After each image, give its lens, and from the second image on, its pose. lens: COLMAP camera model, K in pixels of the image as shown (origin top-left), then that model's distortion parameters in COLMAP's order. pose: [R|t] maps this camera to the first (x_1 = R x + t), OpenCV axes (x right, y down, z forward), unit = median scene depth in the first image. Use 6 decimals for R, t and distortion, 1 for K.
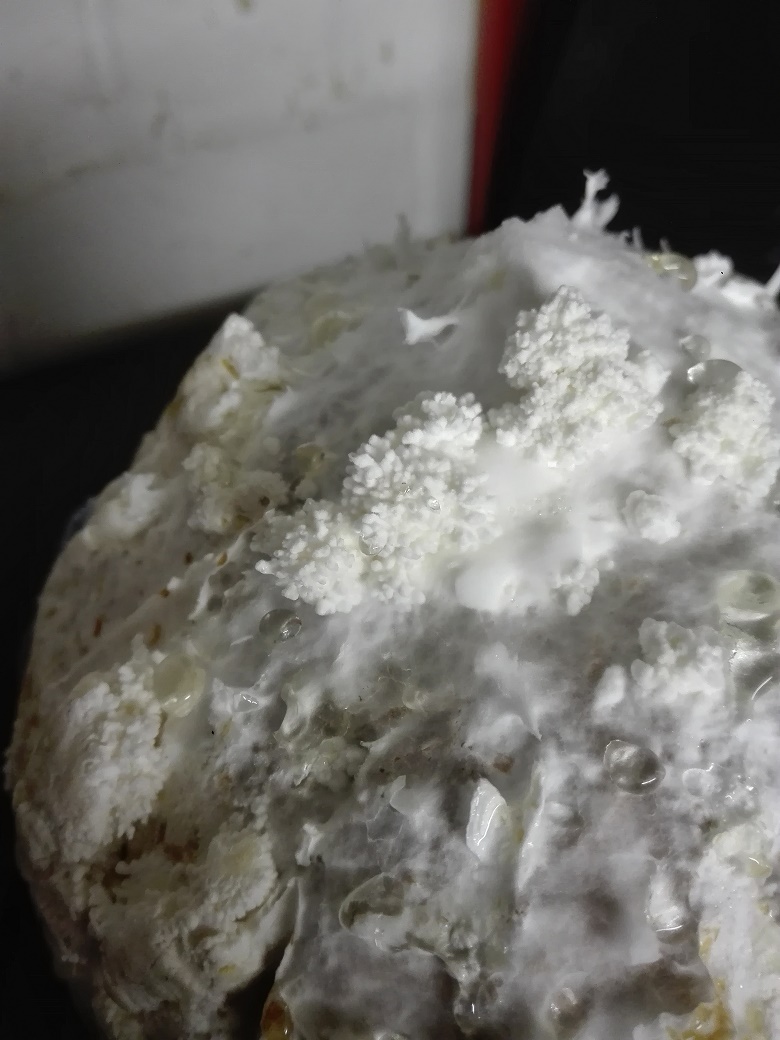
lens RADIAL K [[837.9, 0, 390.0], [0, 837.9, 520.0], [0, 0, 1]] dist [0.063313, -0.101075]
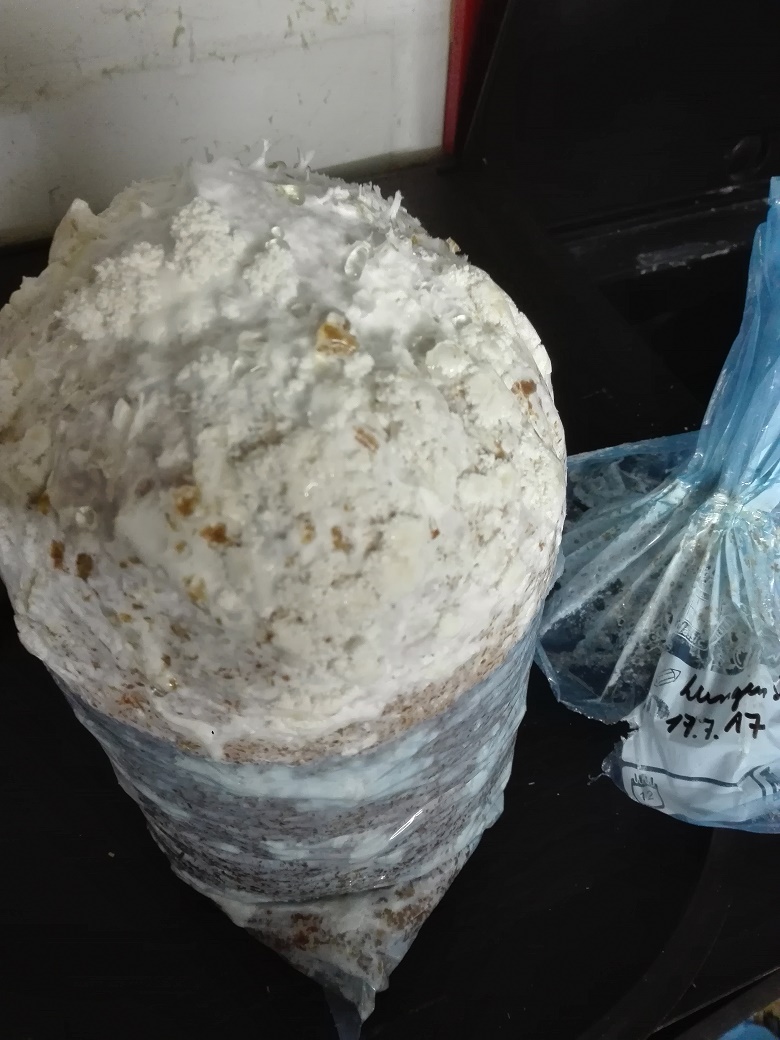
lens RADIAL K [[837.9, 0, 390.0], [0, 837.9, 520.0], [0, 0, 1]] dist [0.063313, -0.101075]
pose [[0.991981, 0.106439, -0.068153, 0.963627], [-0.098618, 0.989100, 0.109347, 0.271795], [0.079049, -0.101749, 0.991664, -1.255588]]
